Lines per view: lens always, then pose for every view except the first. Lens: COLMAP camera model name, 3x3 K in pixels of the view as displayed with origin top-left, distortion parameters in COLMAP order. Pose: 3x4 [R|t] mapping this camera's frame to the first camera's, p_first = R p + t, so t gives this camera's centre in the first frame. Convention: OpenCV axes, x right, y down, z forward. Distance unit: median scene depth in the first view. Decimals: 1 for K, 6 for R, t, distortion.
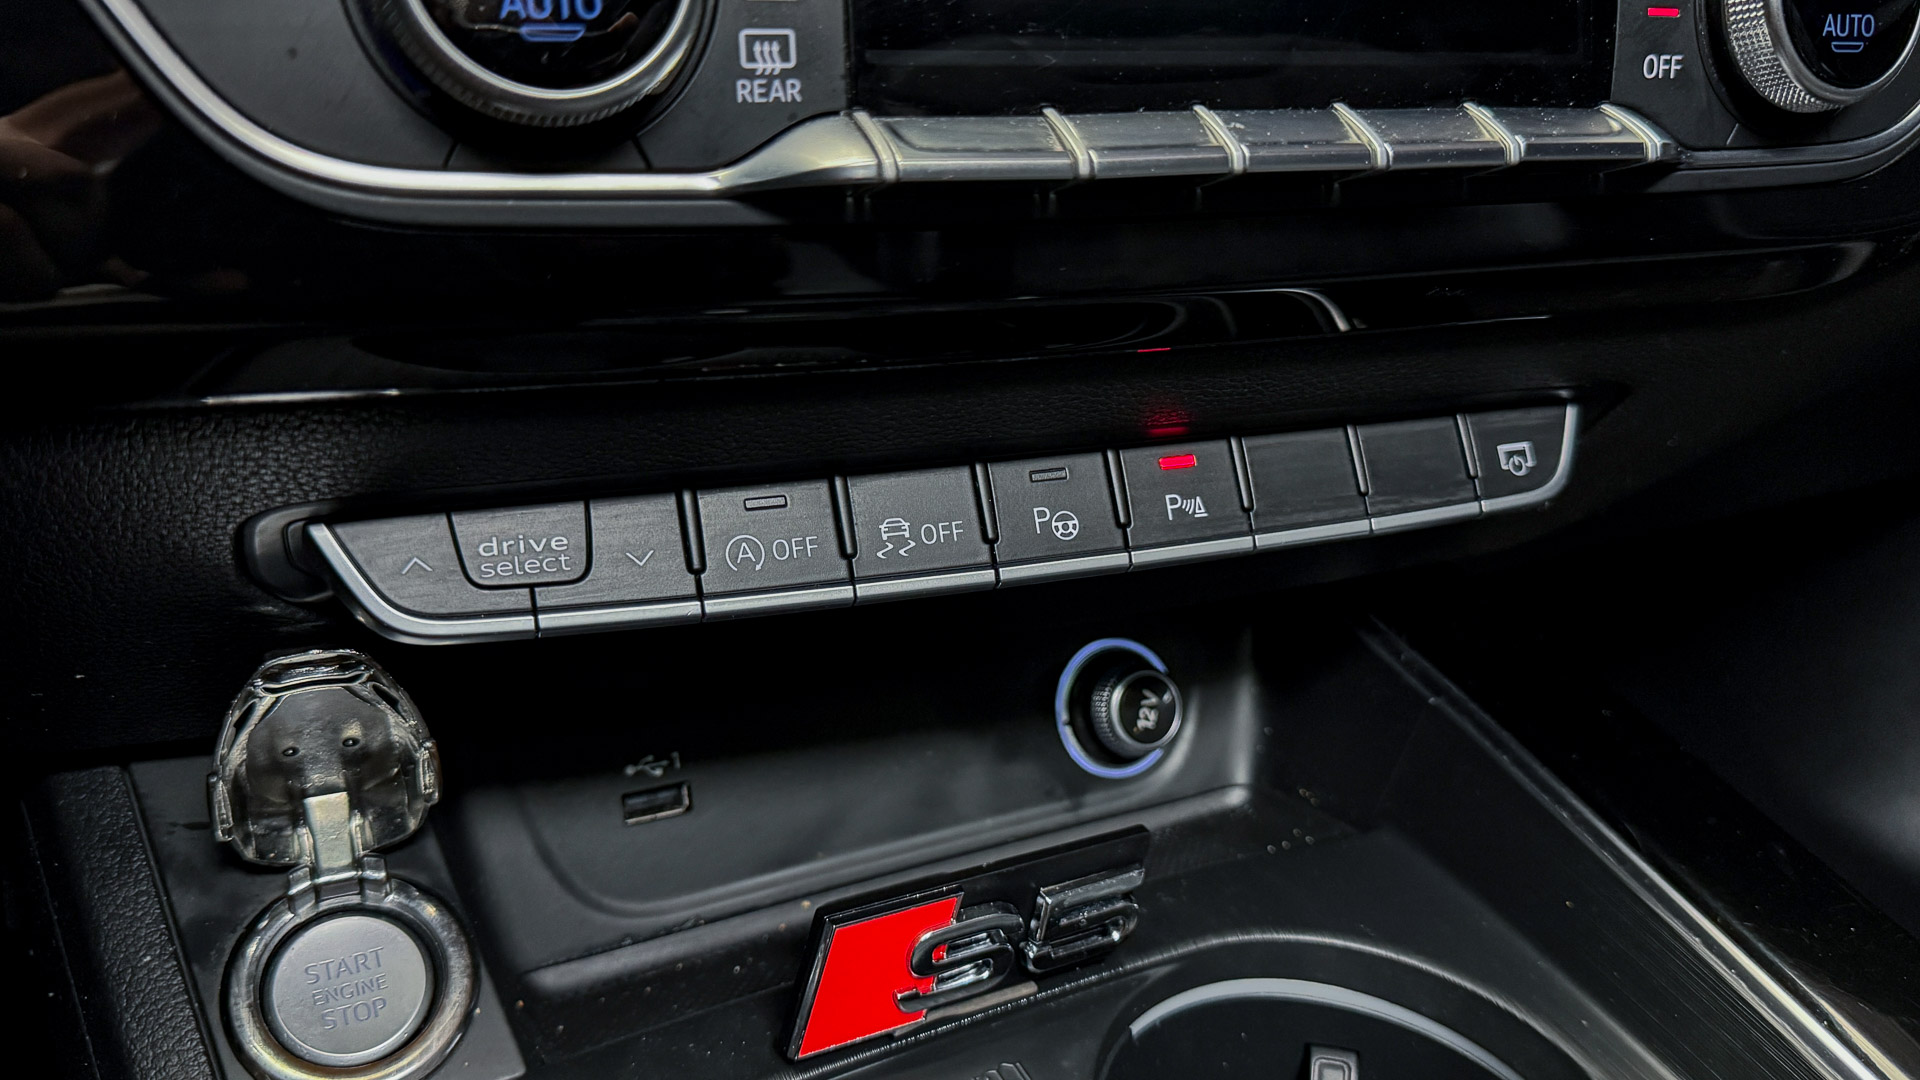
lens RADIAL K [[1594.9, 0, 955.9], [0, 1594.9, 593.6], [0, 0, 1]] dist [0.051161, -0.092582]
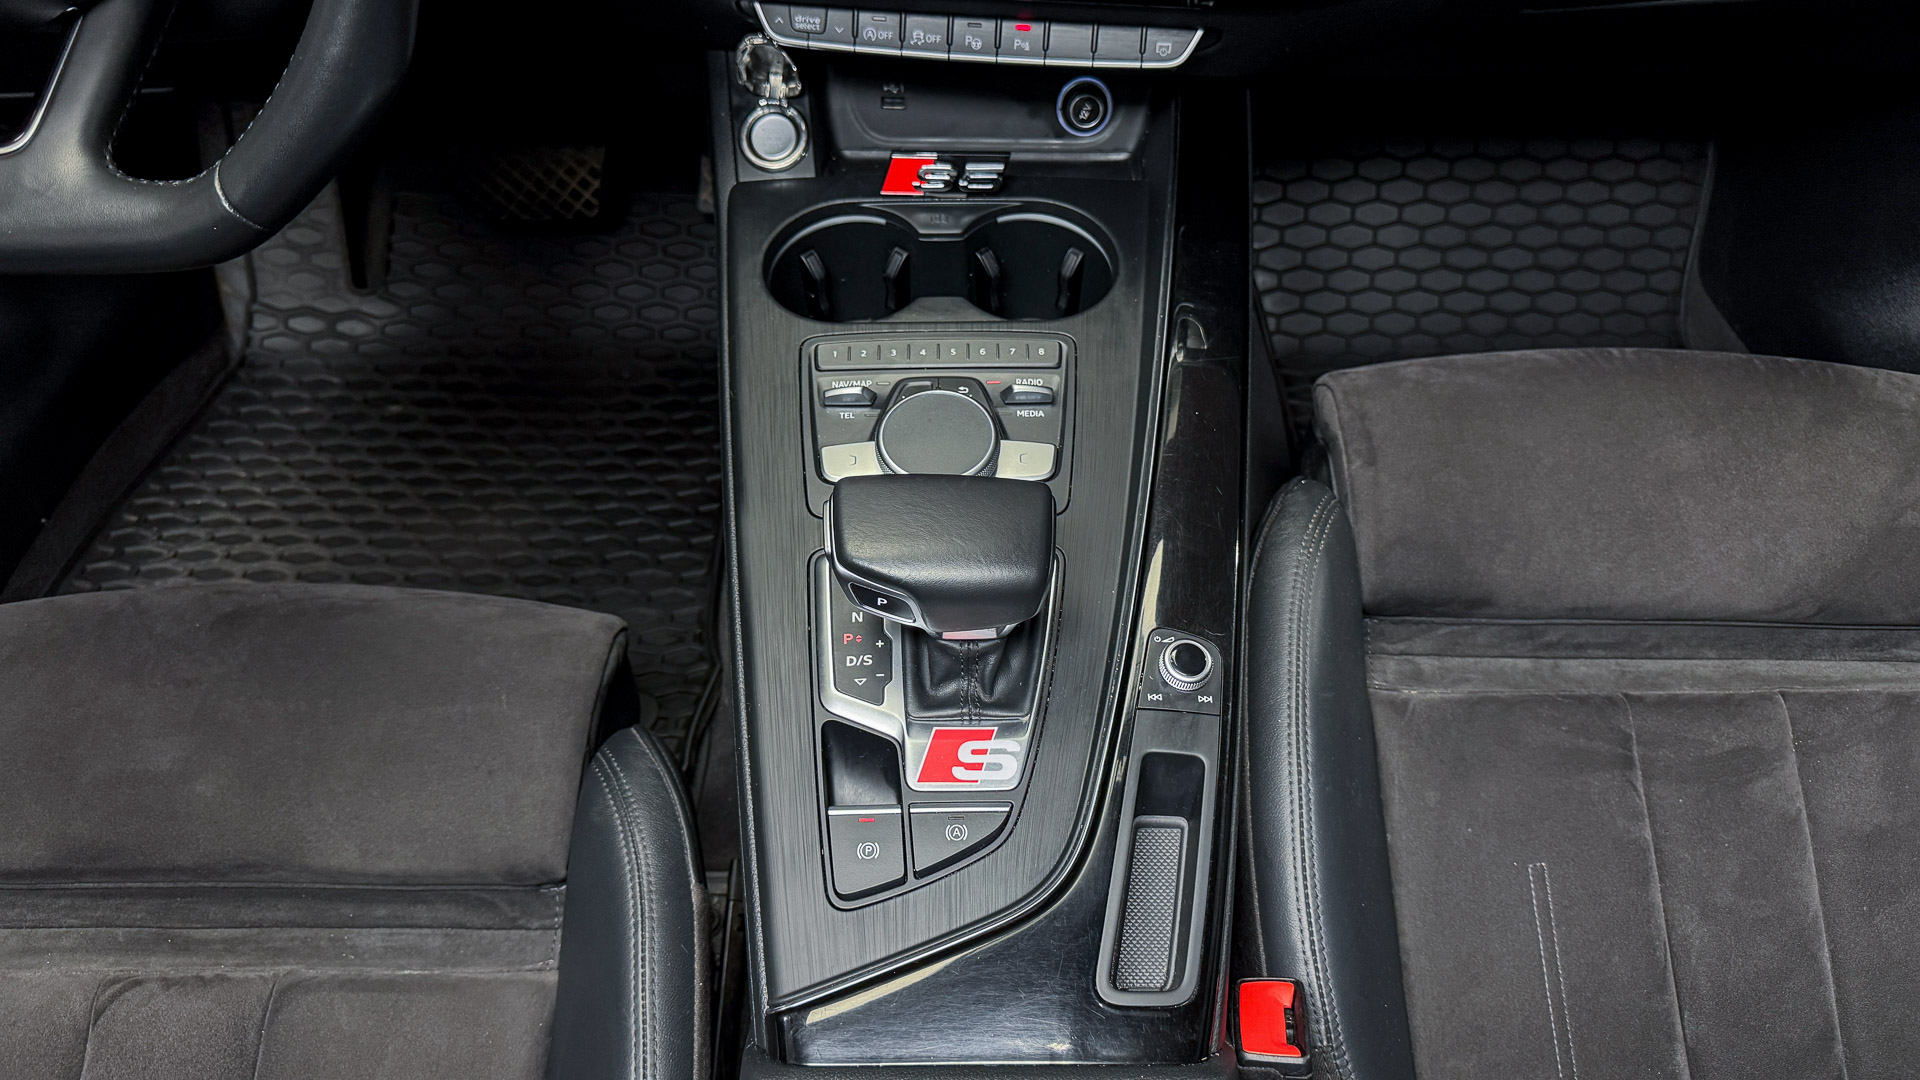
lens RADIAL K [[1358.9, 0, 969.6], [0, 1358.9, 554.5], [0, 0, 1]] dist [0.052741, -0.077051]
pose [[0.869869, 0.356151, -0.341299, 1.272131], [-0.159783, 0.858025, 0.488122, -0.468845], [0.466688, -0.370068, 0.803275, -1.438149]]
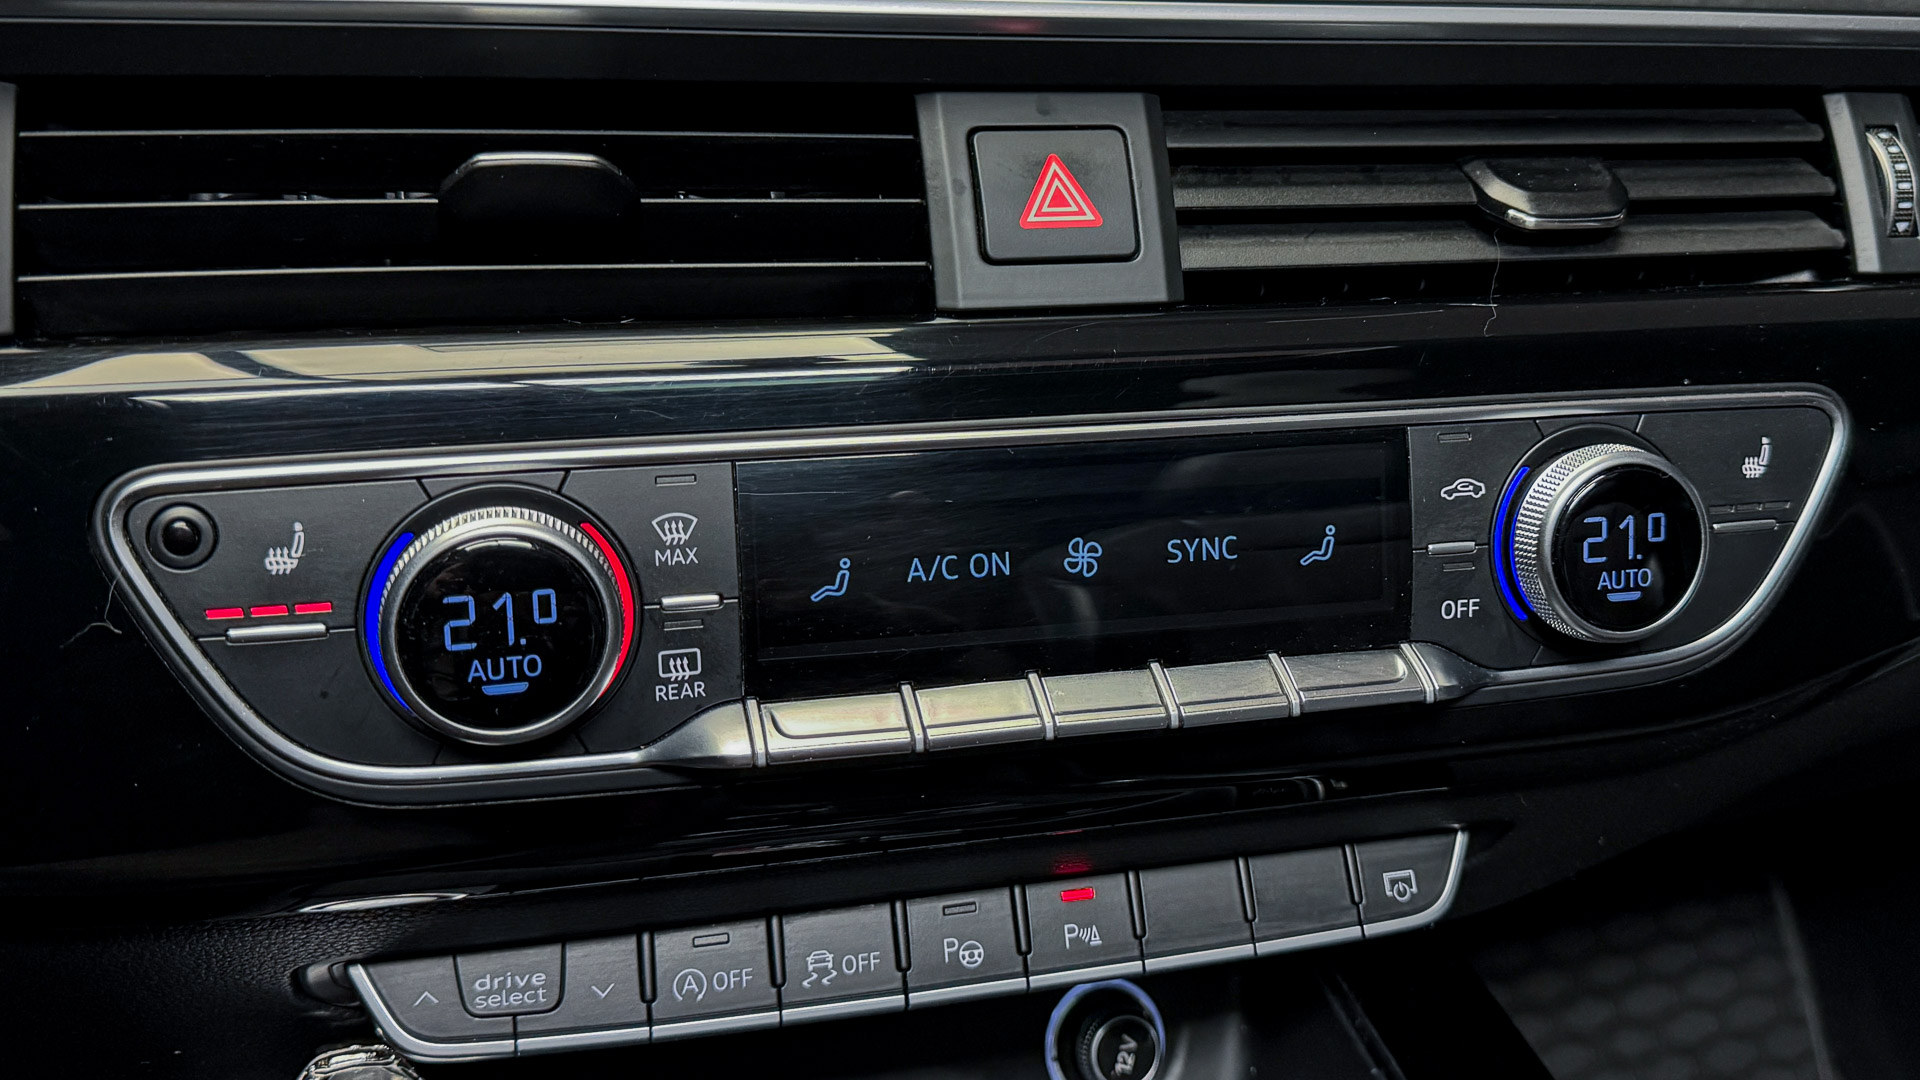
lens RADIAL K [[1816.6, 0, 1024.7], [0, 1816.6, 508.1], [0, 0, 1]] dist [0.037706, 0.000000]
pose [[0.992981, 0.025831, -0.115421, 0.251311], [-0.035885, 0.995657, -0.085903, -0.253828], [0.112701, 0.089442, 0.989595, -0.360917]]
